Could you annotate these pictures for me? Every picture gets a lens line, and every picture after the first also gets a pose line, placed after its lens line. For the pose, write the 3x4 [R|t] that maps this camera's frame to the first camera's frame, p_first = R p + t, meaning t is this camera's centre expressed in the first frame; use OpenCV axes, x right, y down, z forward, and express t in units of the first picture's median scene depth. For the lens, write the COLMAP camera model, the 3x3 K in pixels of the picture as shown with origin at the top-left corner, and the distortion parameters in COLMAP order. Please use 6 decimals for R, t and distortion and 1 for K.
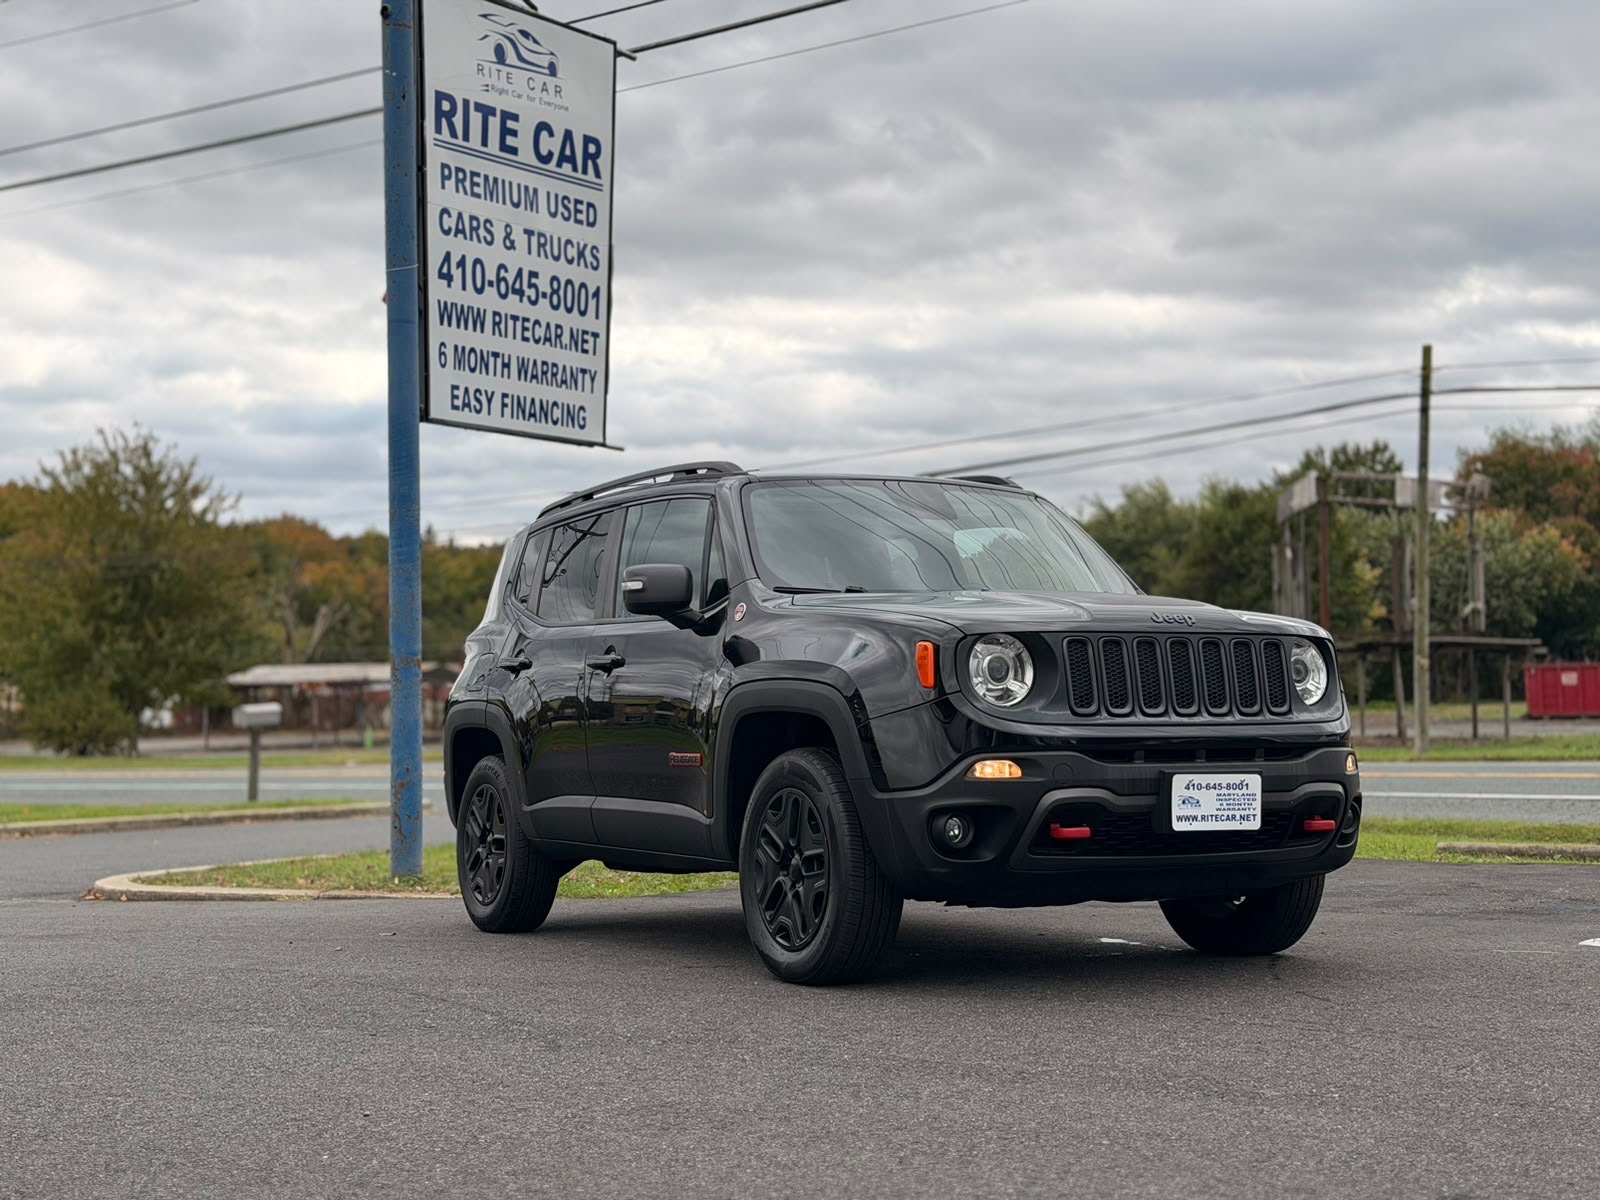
lens RADIAL K [[2271.2, 0, 807.3], [0, 2271.2, 631.7], [0, 0, 1]] dist [0.055384, 0.015737]
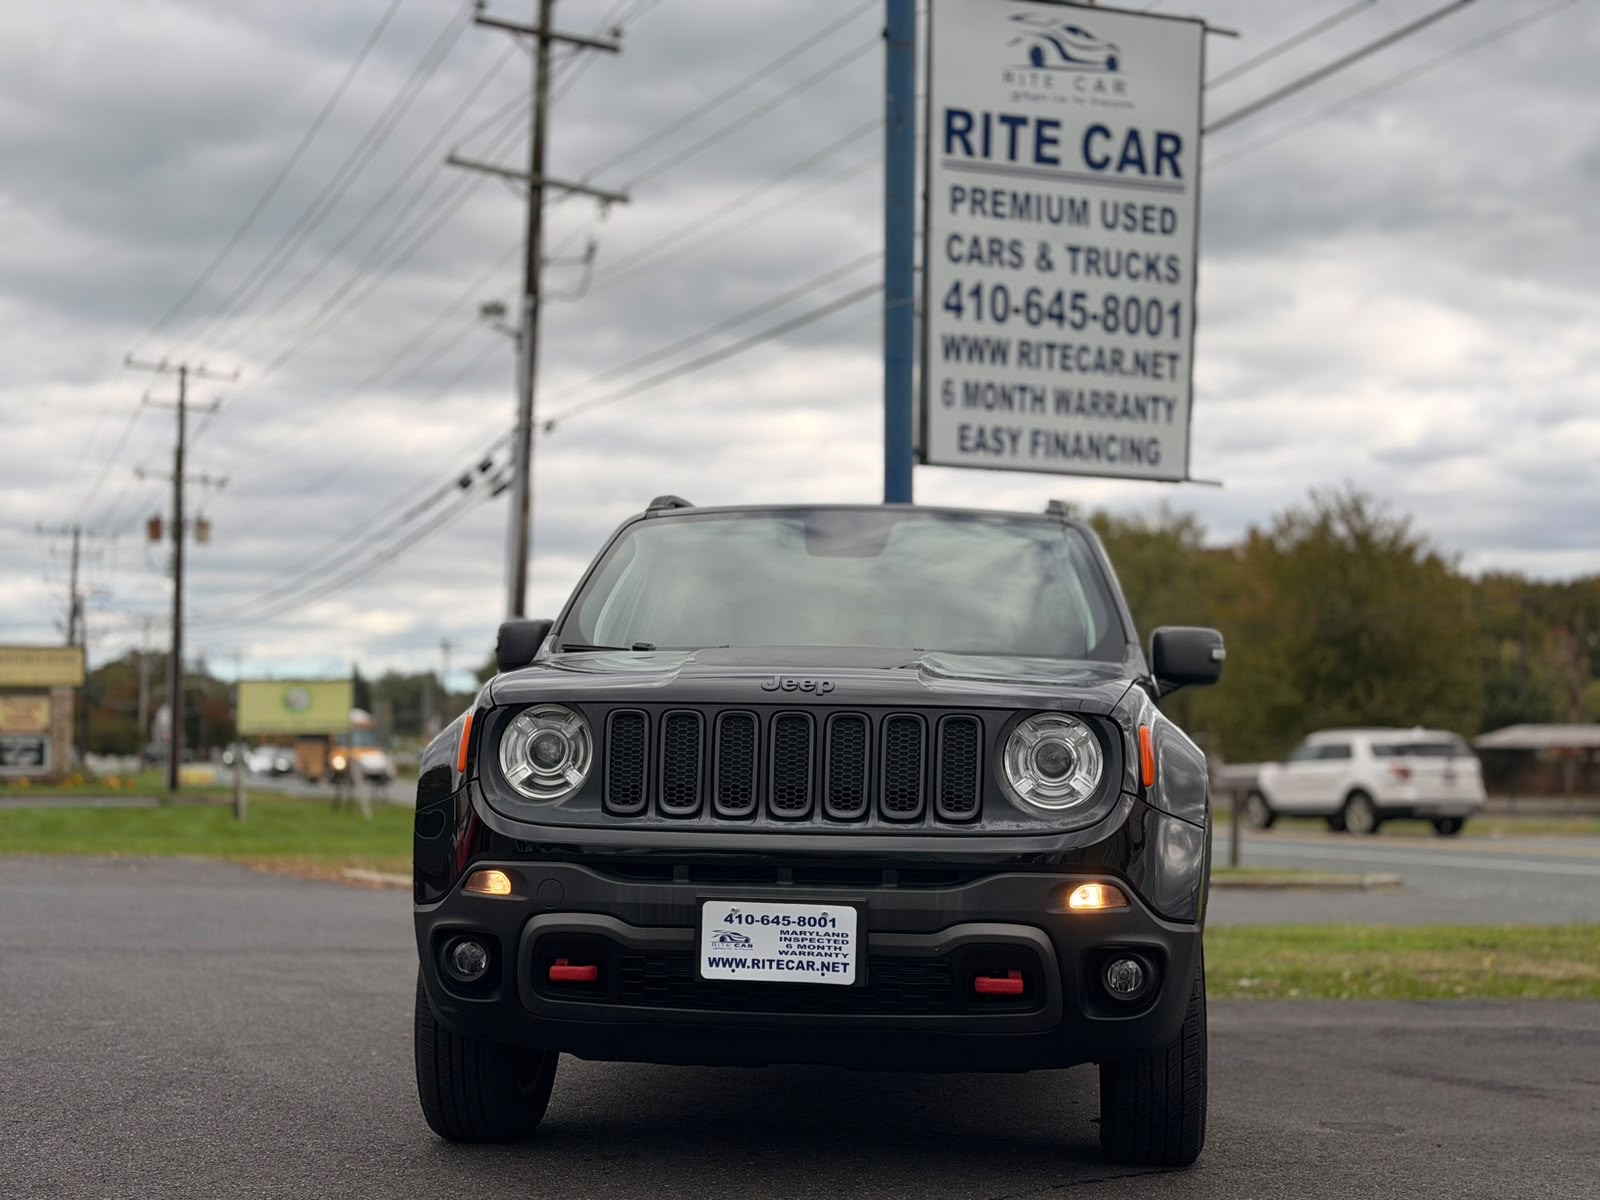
lens RADIAL K [[2271.9, 0, 800.0], [0, 2271.9, 600.0], [0, 0, 1]] dist [0.149040, 0.013373]
pose [[0.823537, -0.019493, -0.566928, 0.309304], [-0.002098, 0.999298, -0.037407, -0.003387], [0.567259, 0.031996, 0.822918, 0.210007]]
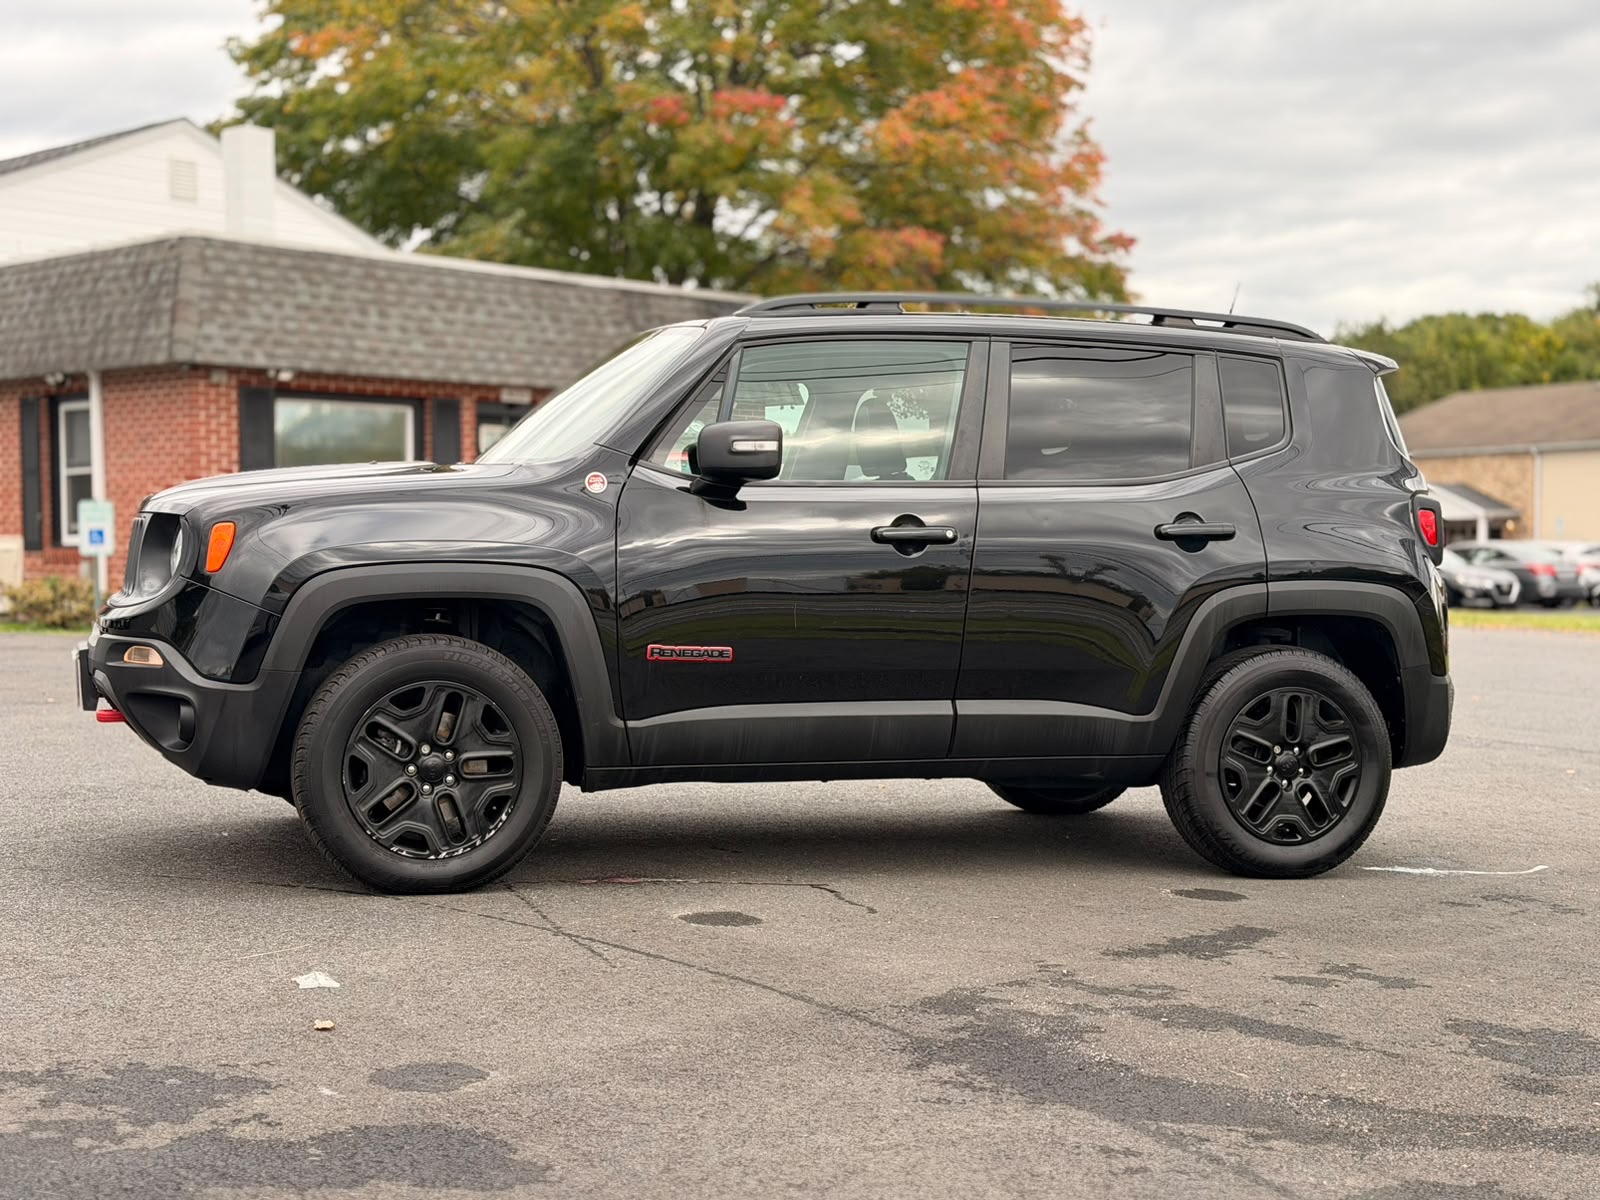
lens RADIAL K [[2262.4, 0, 798.0], [0, 2262.4, 636.3], [0, 0, 1]] dist [0.139566, 0.083751]
pose [[-0.207402, 0.053158, -0.976810, 0.590464], [0.030609, 0.998386, 0.047833, 0.008331], [0.977777, -0.019978, -0.208695, 0.799073]]
